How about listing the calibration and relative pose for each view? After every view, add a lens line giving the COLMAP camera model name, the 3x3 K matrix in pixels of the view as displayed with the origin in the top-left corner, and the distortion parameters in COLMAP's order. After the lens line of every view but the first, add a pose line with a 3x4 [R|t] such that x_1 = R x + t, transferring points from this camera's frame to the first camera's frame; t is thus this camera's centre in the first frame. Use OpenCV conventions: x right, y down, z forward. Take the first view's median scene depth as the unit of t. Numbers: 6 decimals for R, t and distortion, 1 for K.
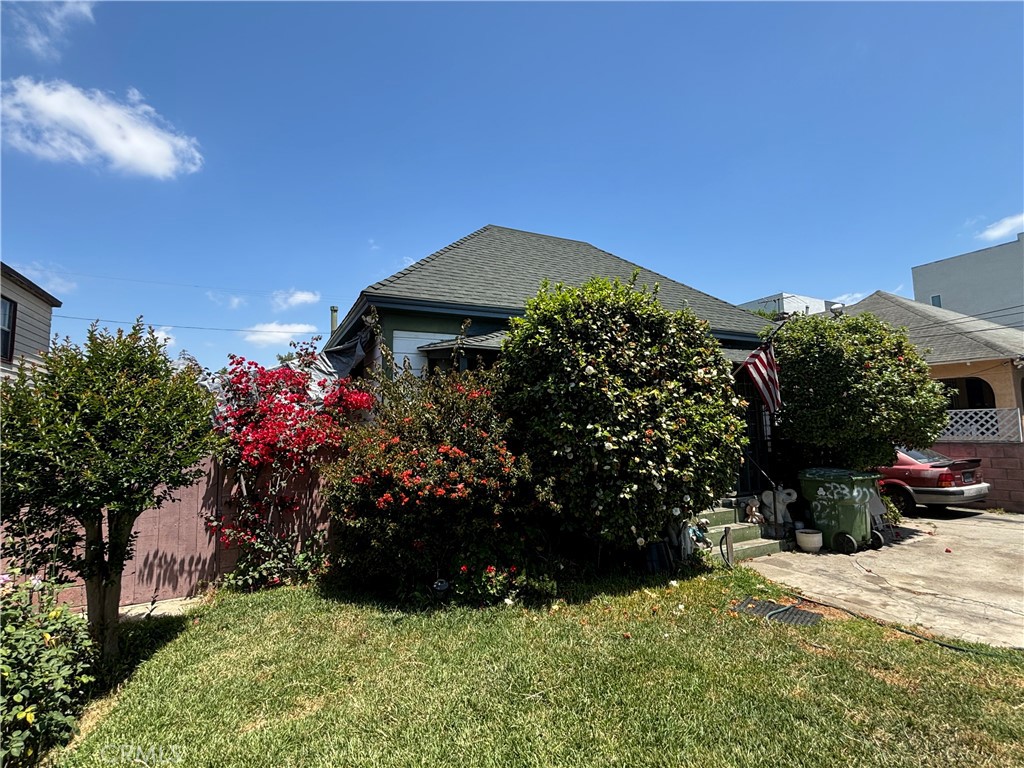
lens RADIAL K [[506.6, 0, 513.0], [0, 506.6, 386.6], [0, 0, 1]] dist [-0.000455, 0.000233]
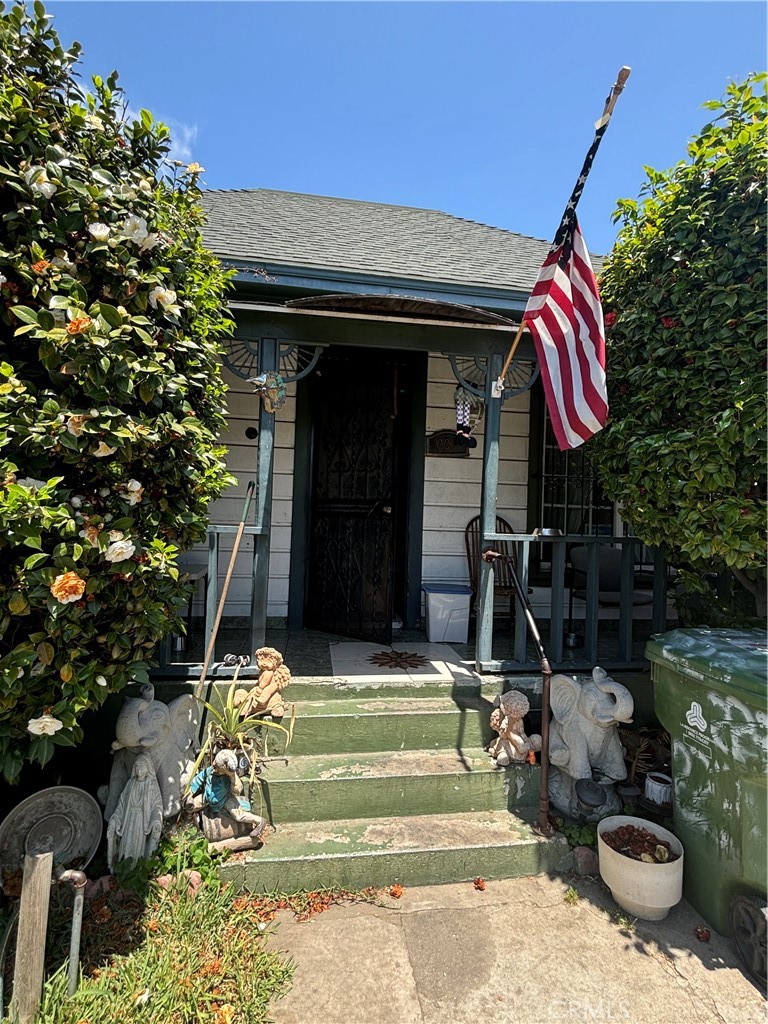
lens RADIAL K [[506.6, 0, 383.6], [0, 506.6, 507.2], [0, 0, 1]] dist [-0.000455, 0.000233]
pose [[0.947307, 0.043493, -0.317361, 0.522950], [-0.021431, 0.997125, 0.072683, 0.070741], [0.319609, -0.062051, 0.945515, 0.673838]]
